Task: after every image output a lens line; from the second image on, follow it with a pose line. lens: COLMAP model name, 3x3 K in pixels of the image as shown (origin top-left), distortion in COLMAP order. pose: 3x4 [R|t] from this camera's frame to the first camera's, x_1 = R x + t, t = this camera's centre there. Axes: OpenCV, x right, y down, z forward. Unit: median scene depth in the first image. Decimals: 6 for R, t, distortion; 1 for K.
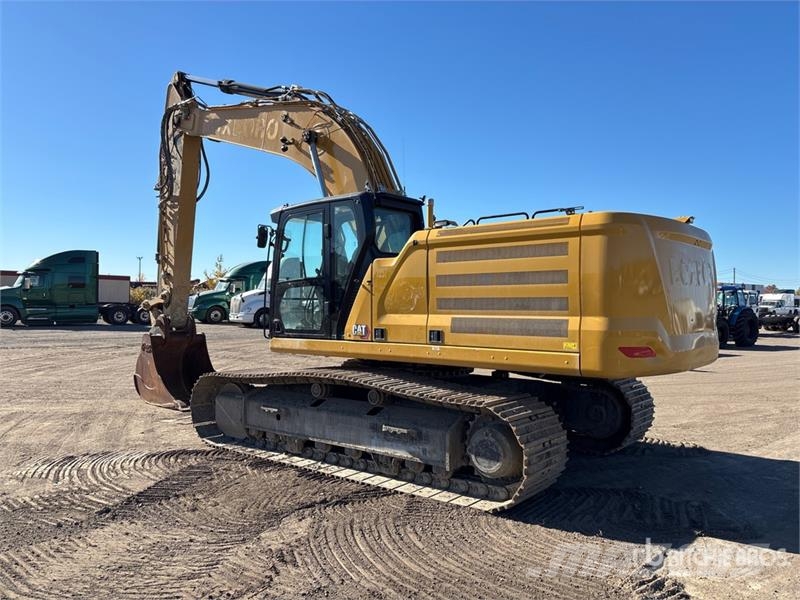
lens RADIAL K [[629.6, 0, 385.9], [0, 629.6, 291.9], [0, 0, 1]] dist [0.073273, -0.001689]
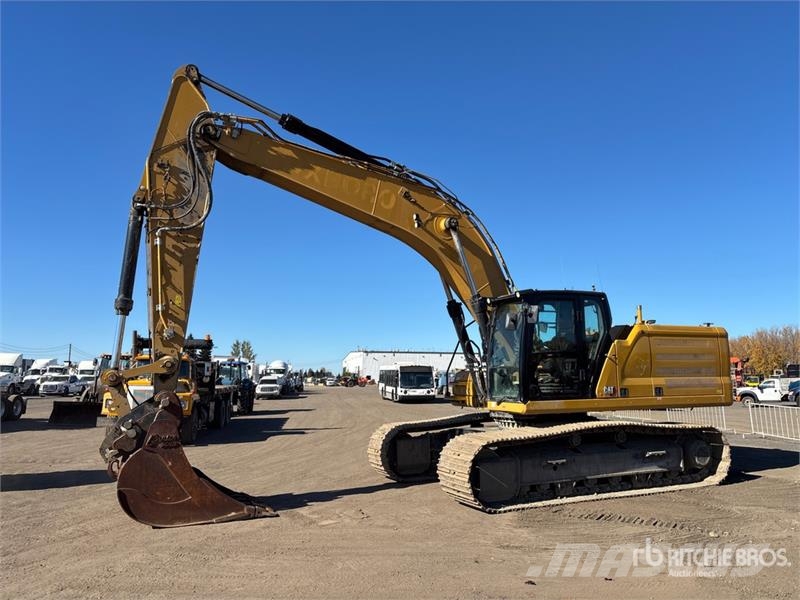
lens RADIAL K [[605.3, 0, 404.9], [0, 605.3, 299.9], [0, 0, 1]] dist [0.070031, -0.092553]
pose [[0.410629, 0.110736, 0.905053, -1.526111], [-0.006237, 0.992916, -0.118656, 0.026554], [-0.911781, 0.043078, 0.408410, 0.877374]]
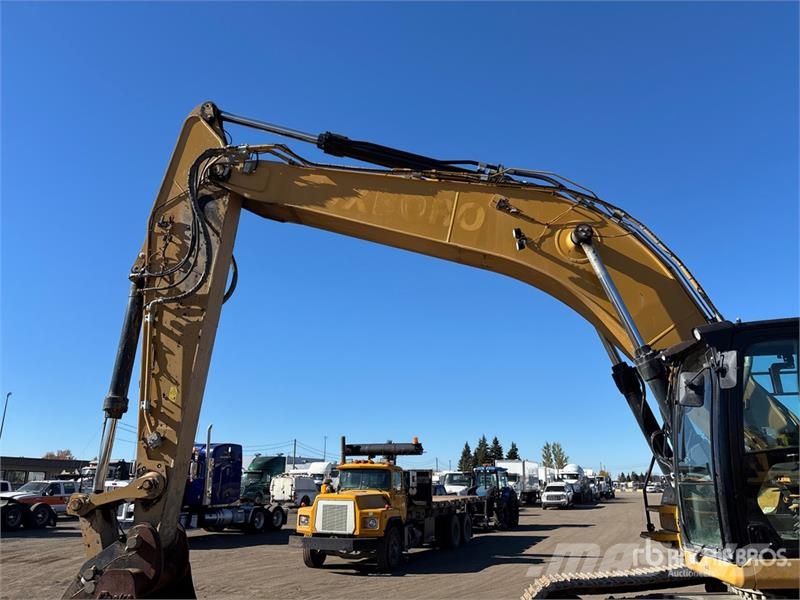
lens RADIAL K [[605.3, 0, 404.9], [0, 605.3, 299.9], [0, 0, 1]] dist [0.070031, -0.092553]
pose [[0.799490, 0.161428, 0.578581, -0.876043], [0.006968, 0.960655, -0.277658, 0.005002], [-0.600638, 0.226016, 0.766909, 0.860446]]
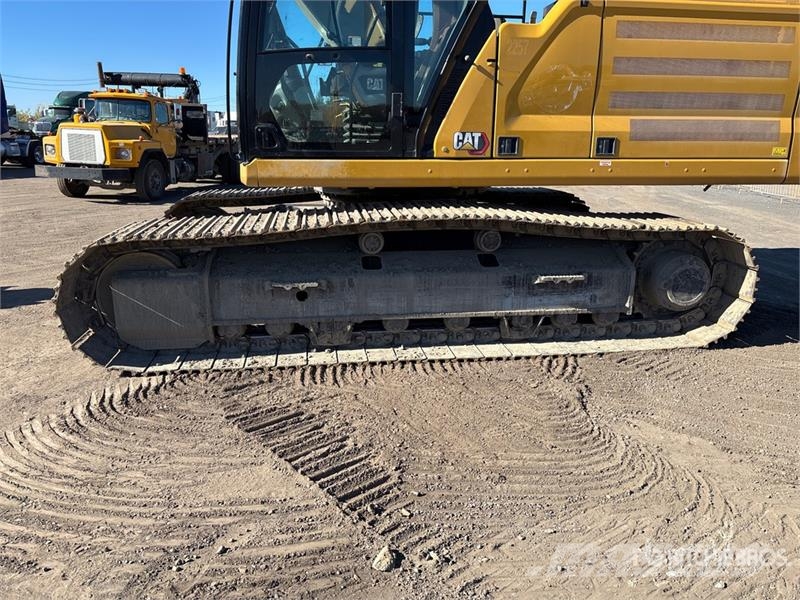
lens RADIAL K [[605.3, 0, 404.9], [0, 605.3, 299.9], [0, 0, 1]] dist [0.070031, -0.092553]
pose [[0.655962, -0.188484, 0.730881, -0.587398], [-0.024951, 0.962375, 0.270577, 0.052144], [-0.754381, -0.195725, 0.626579, 0.646966]]
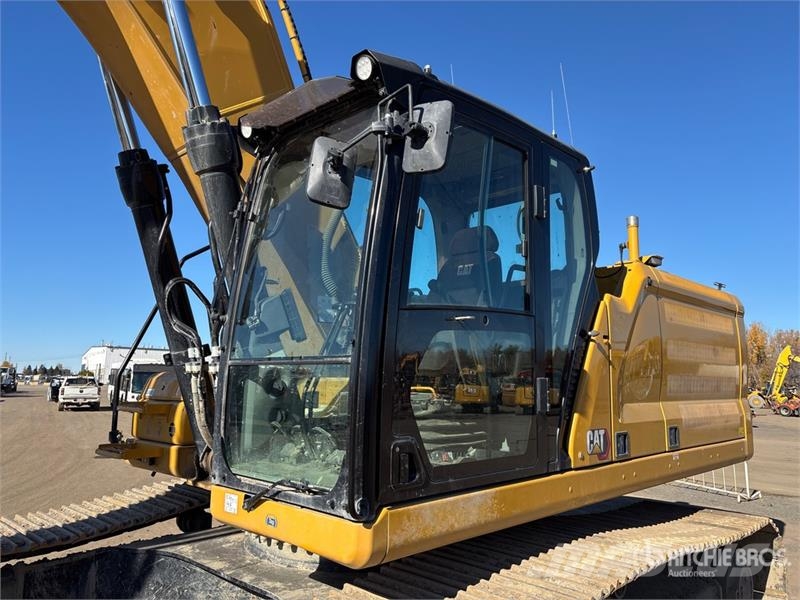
lens RADIAL K [[611.1, 0, 403.0], [0, 611.1, 286.6], [0, 0, 1]] dist [0.004261, -0.000350]
pose [[0.051760, 0.153092, 0.986855, -0.522770], [-0.033110, 0.987900, -0.151518, 0.022402], [-0.998111, -0.024832, 0.056203, 1.154514]]
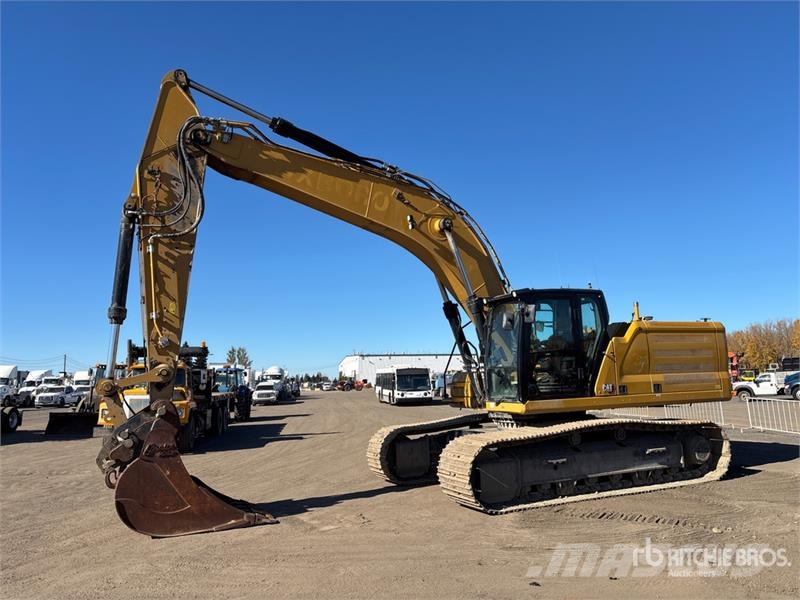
lens RADIAL K [[605.4, 0, 402.5], [0, 605.4, 304.0], [0, 0, 1]] dist [0.060540, -0.071857]
pose [[0.408553, 0.099245, 0.907323, -1.518557], [0.017499, 0.993036, -0.116500, 0.026751], [-0.912567, 0.063474, 0.403972, 0.884082]]
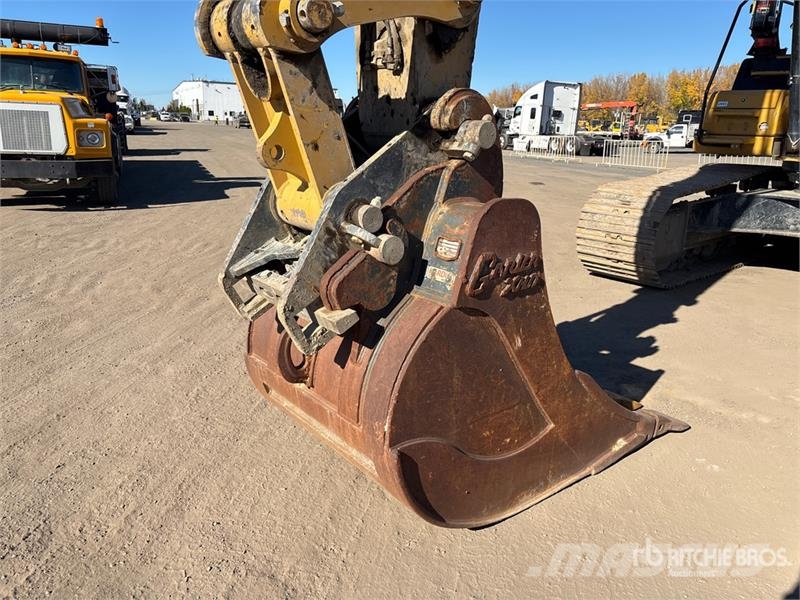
lens RADIAL K [[605.3, 0, 404.9], [0, 605.3, 299.9], [0, 0, 1]] dist [0.070031, -0.092553]
pose [[0.163735, -0.278850, 0.946274, -0.967724], [-0.037744, 0.956746, 0.288467, 0.078794], [-0.985782, -0.082948, 0.146128, 1.764185]]
